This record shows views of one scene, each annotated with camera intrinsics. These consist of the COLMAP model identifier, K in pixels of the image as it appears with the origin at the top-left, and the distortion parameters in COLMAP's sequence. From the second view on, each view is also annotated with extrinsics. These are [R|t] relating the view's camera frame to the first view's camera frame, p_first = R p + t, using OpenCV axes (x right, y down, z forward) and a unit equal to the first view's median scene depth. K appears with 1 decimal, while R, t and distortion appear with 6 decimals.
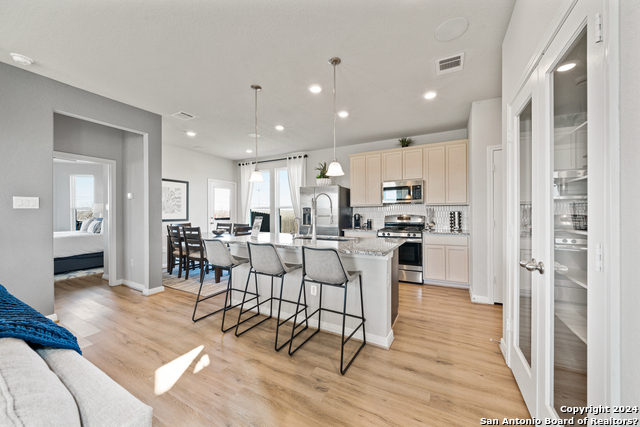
lens RADIAL K [[235.0, 0, 320.0], [0, 235.0, 213.5], [0, 0, 1]] dist [-0.000032, -0.000005]
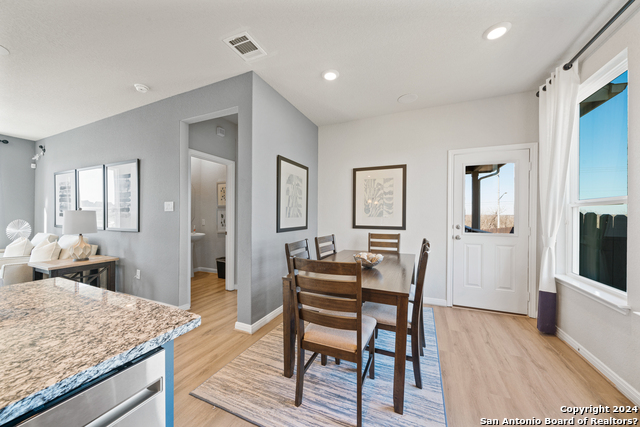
lens RADIAL K [[227.0, 0, 320.0], [0, 227.0, 213.5], [0, 0, 1]] dist [-0.001583, 0.000110]
pose [[0.088089, -0.003852, -0.996105, -0.002311], [-0.008058, 0.999957, -0.004580, -0.006053], [0.996080, 0.008430, 0.088054, 0.730451]]
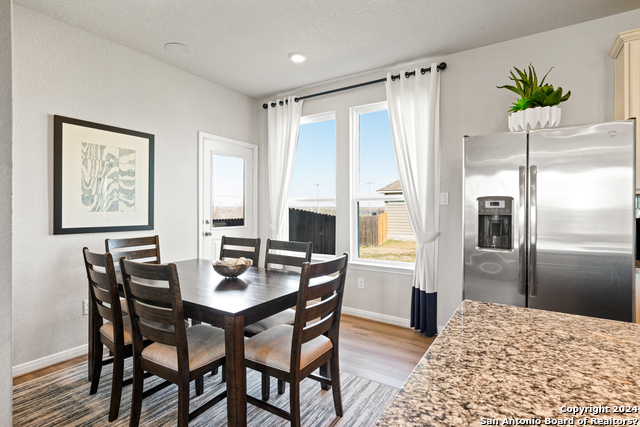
lens RADIAL K [[321.4, 0, 325.1], [0, 321.4, 208.4], [0, 0, 1]] dist [-0.001816, -0.000958]
pose [[0.998271, 0.003539, -0.058677, -0.224167], [-0.003763, 0.999986, -0.003712, -0.005097], [0.058663, 0.003926, 0.998270, 0.452230]]
